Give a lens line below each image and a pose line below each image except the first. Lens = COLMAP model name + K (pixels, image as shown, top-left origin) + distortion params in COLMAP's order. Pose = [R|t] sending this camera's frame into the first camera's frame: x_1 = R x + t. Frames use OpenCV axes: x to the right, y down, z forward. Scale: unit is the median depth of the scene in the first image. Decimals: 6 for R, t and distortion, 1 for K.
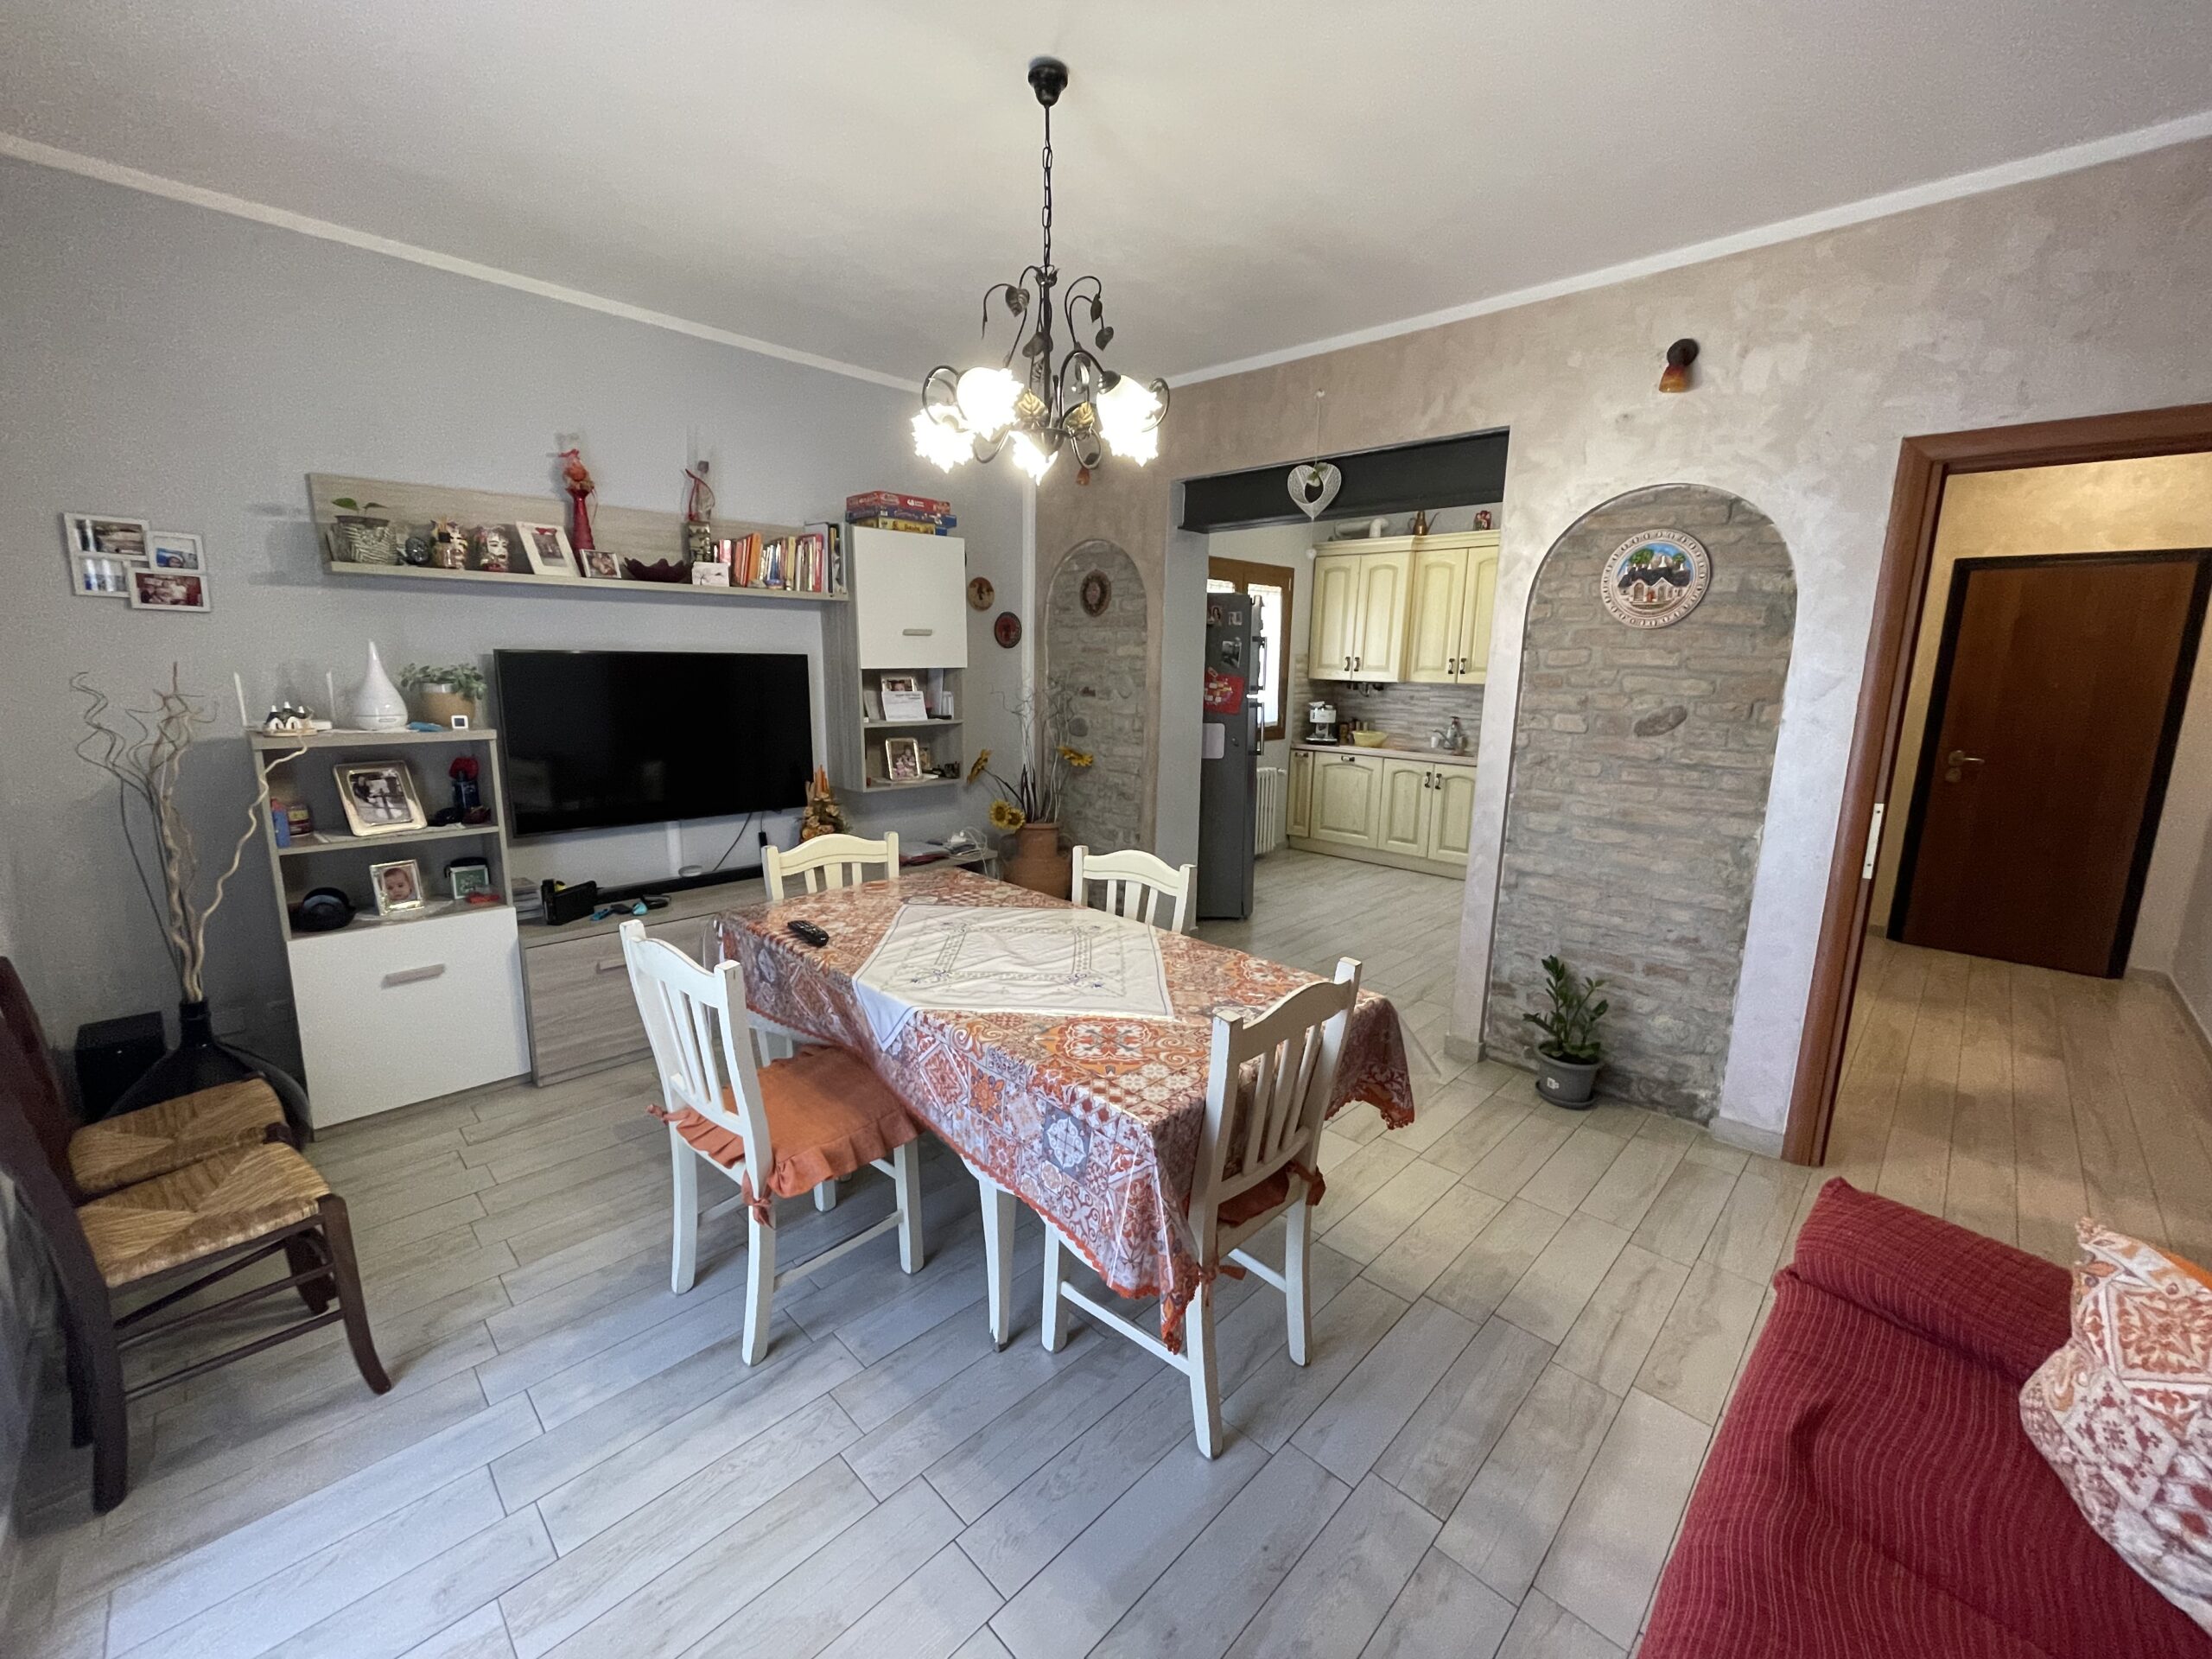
lens RADIAL K [[895.5, 0, 1102.2], [0, 895.5, 823.9], [0, 0, 1]] dist [-0.001895, 0.000603]
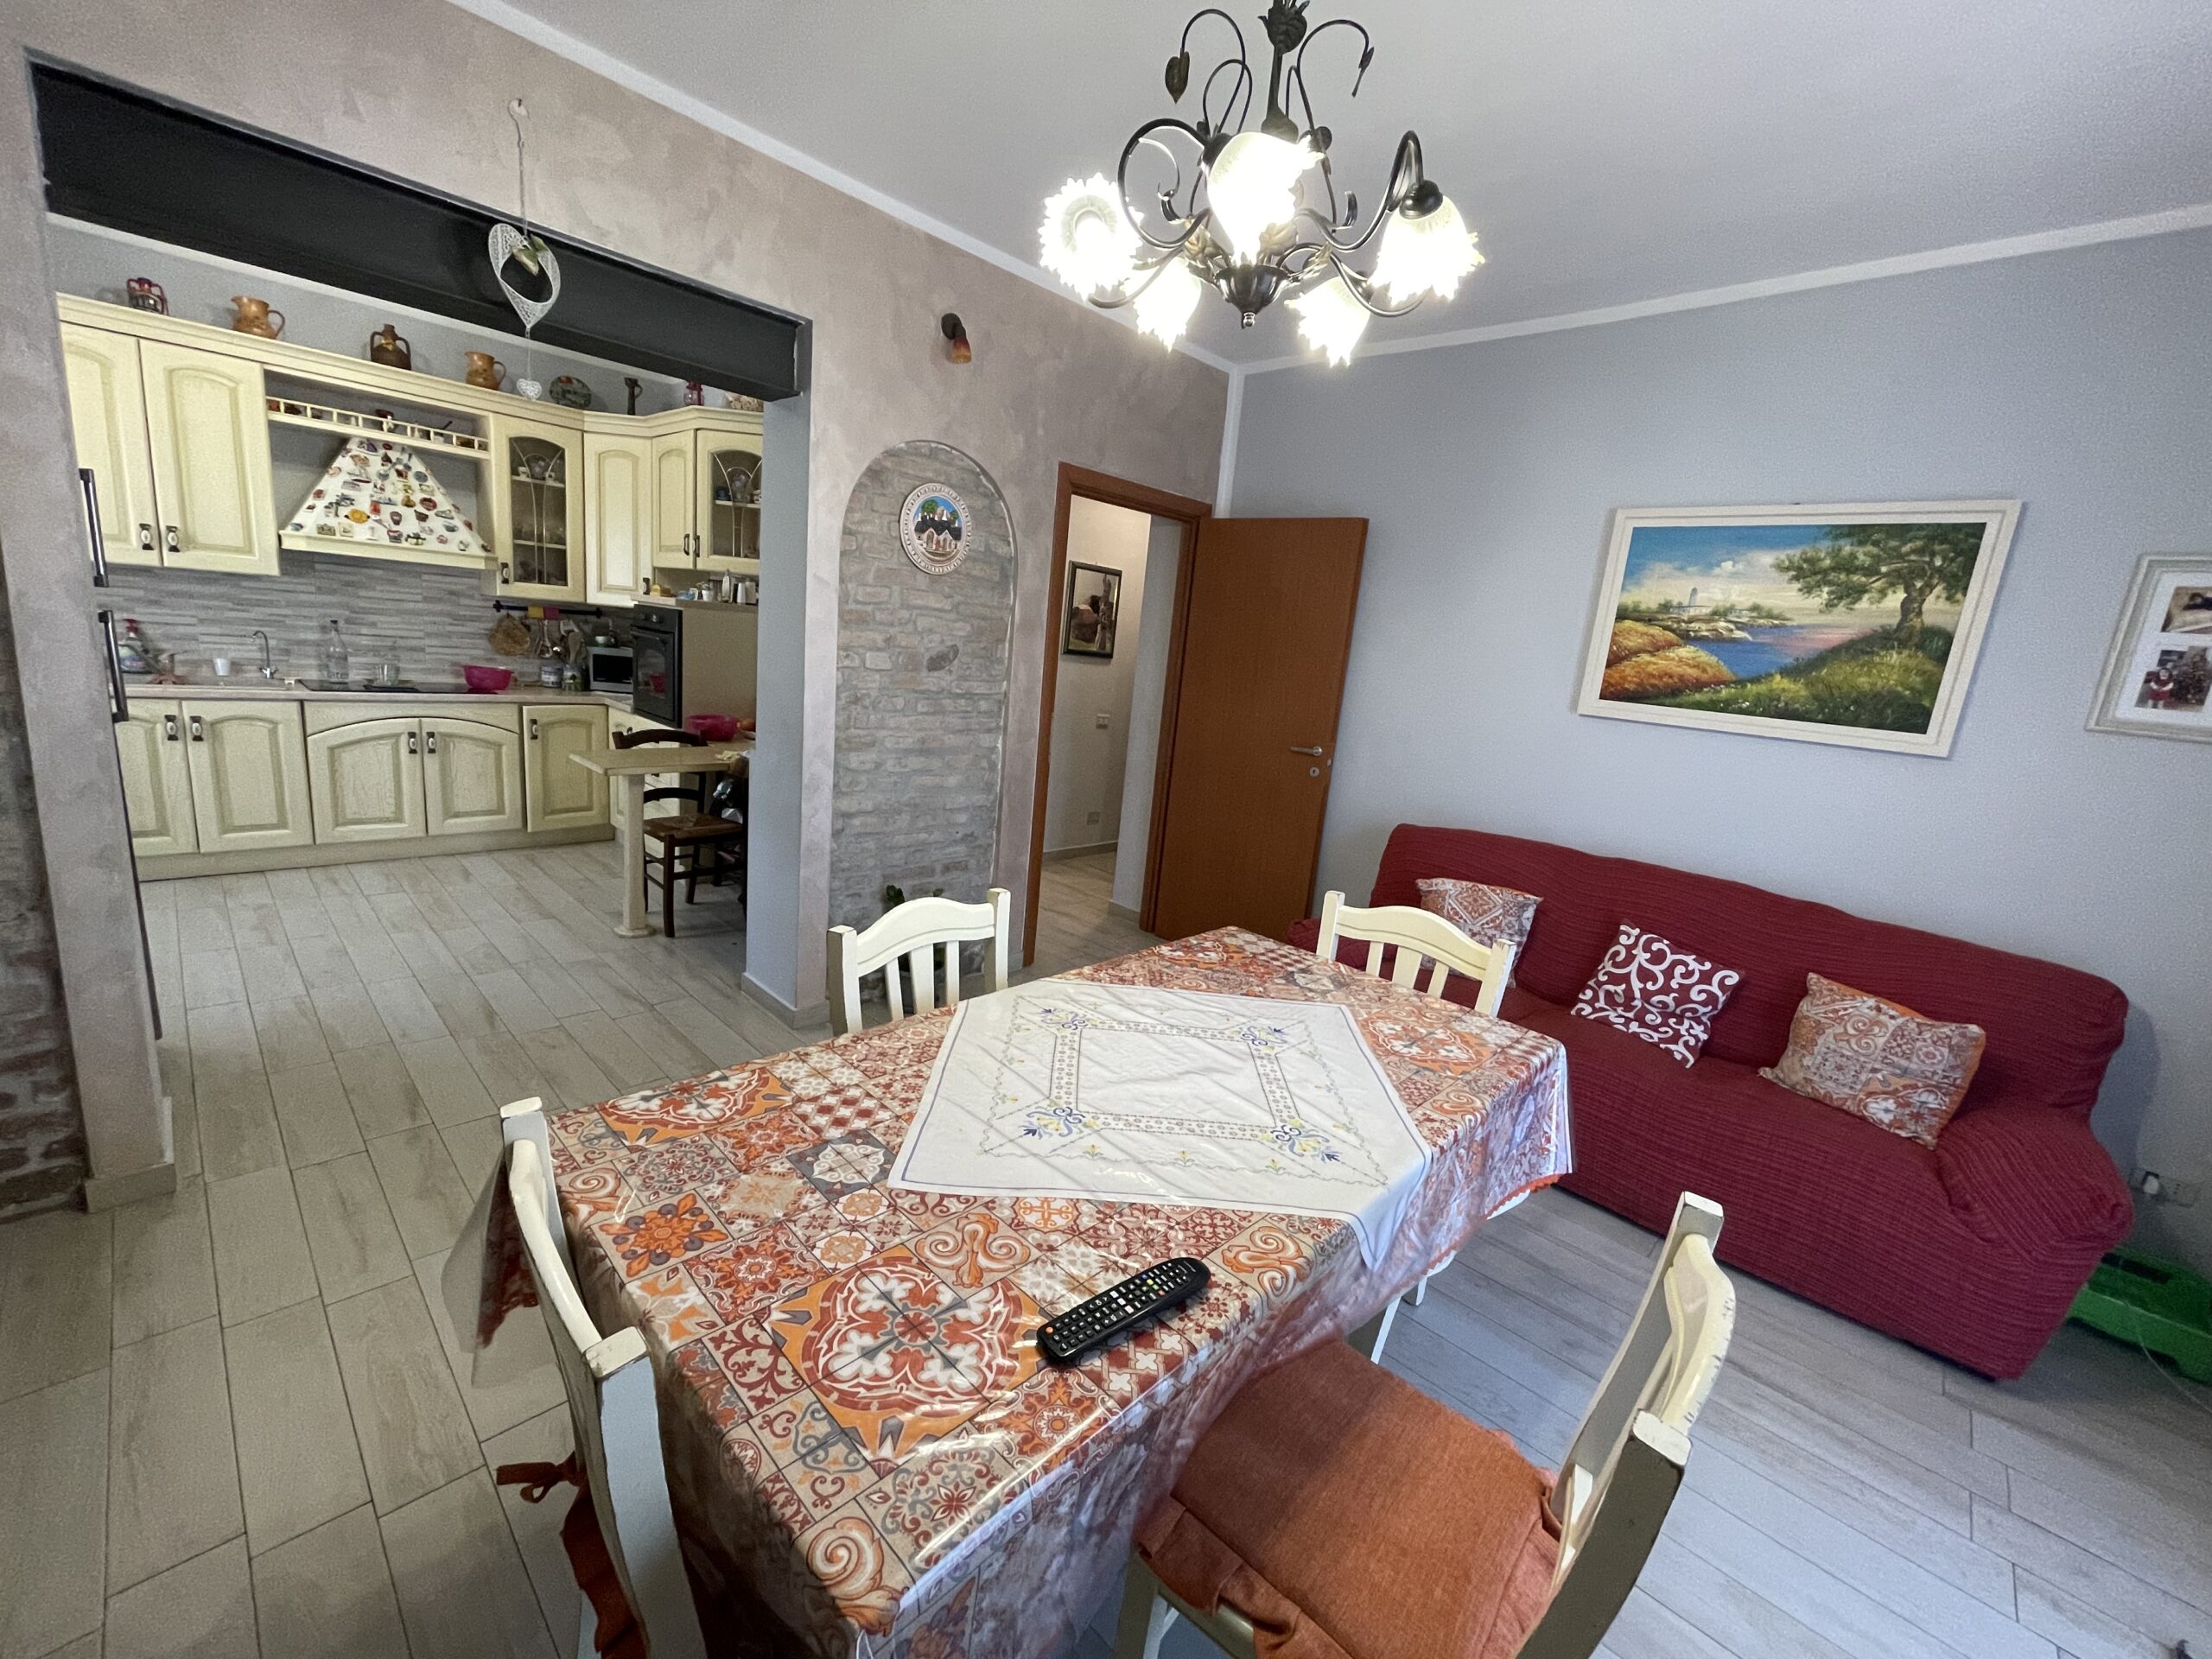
lens RADIAL K [[895.5, 0, 1102.2], [0, 895.5, 823.9], [0, 0, 1]] dist [-0.001895, 0.000603]
pose [[-0.017399, -0.225239, 0.974148, -0.522715], [0.086049, 0.970344, 0.225896, -0.142366], [-0.996139, 0.087755, 0.002499, 0.772675]]
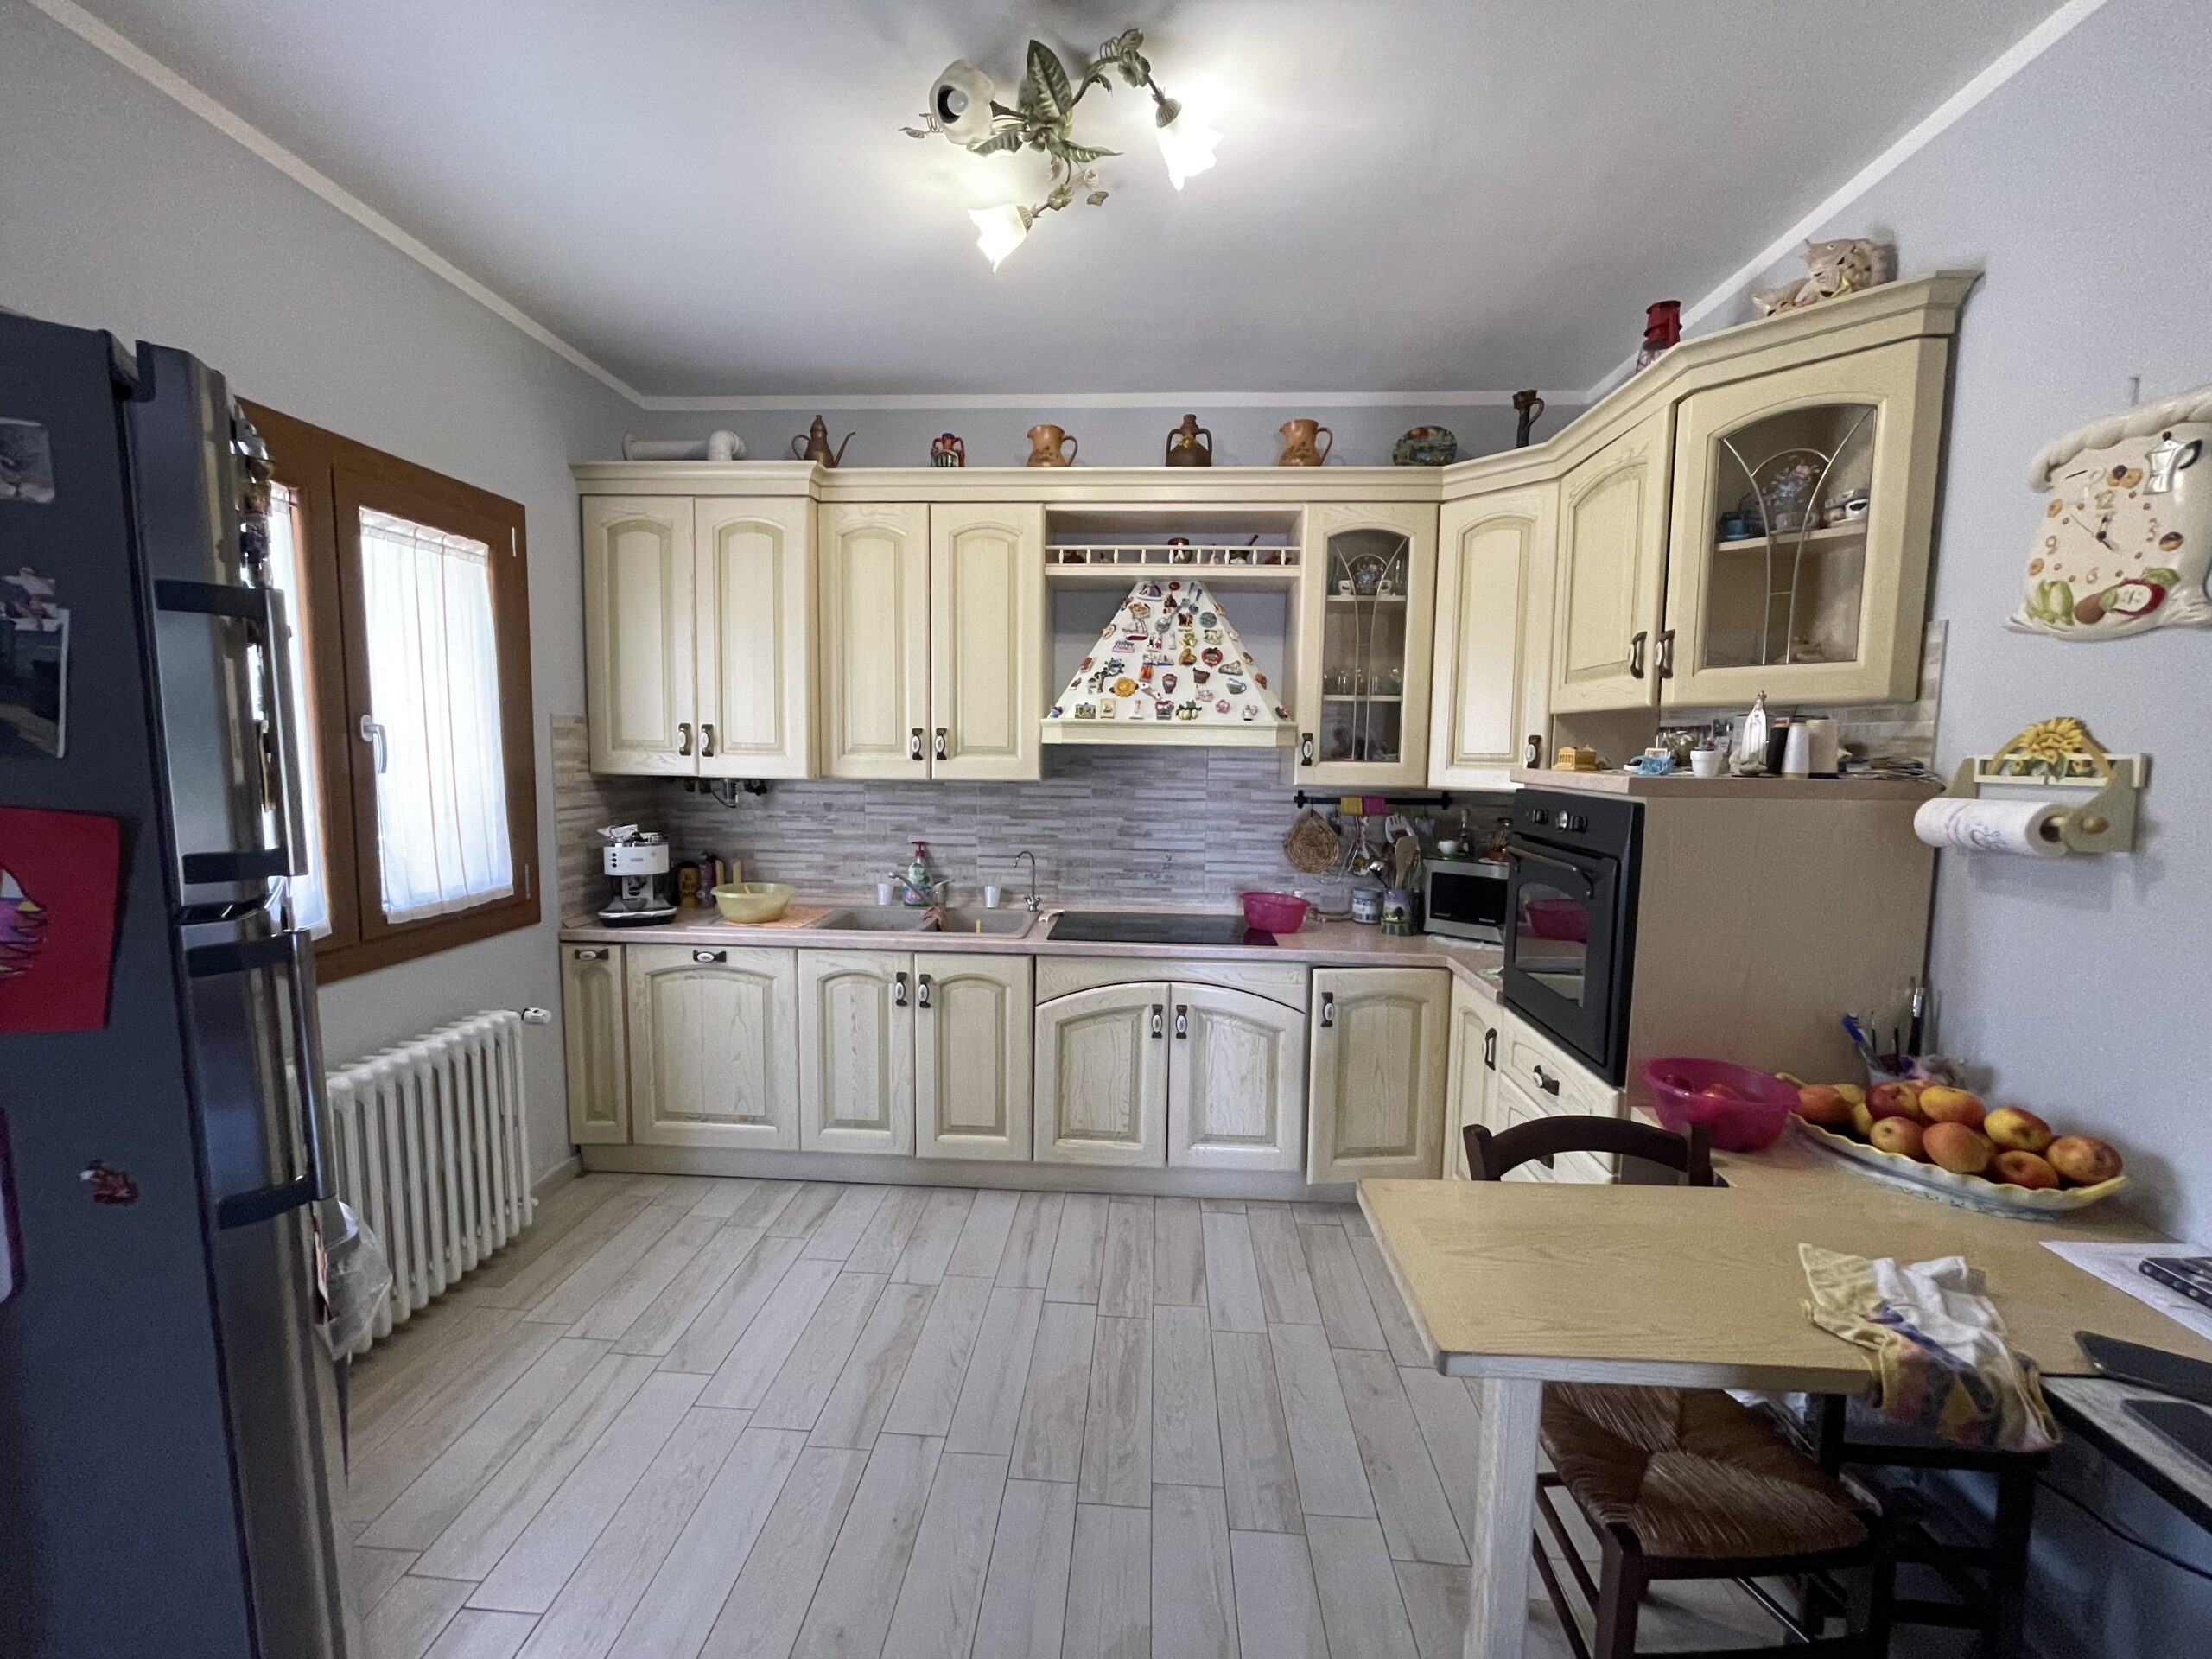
lens RADIAL K [[889.6, 0, 1095.0], [0, 889.6, 824.0], [0, 0, 1]] dist [-0.000723, 0.000003]
pose [[0.753859, -0.067507, 0.653559, 0.303603], [0.120744, 0.992001, -0.036809, -0.215943], [-0.645846, 0.106662, 0.755980, 1.203927]]
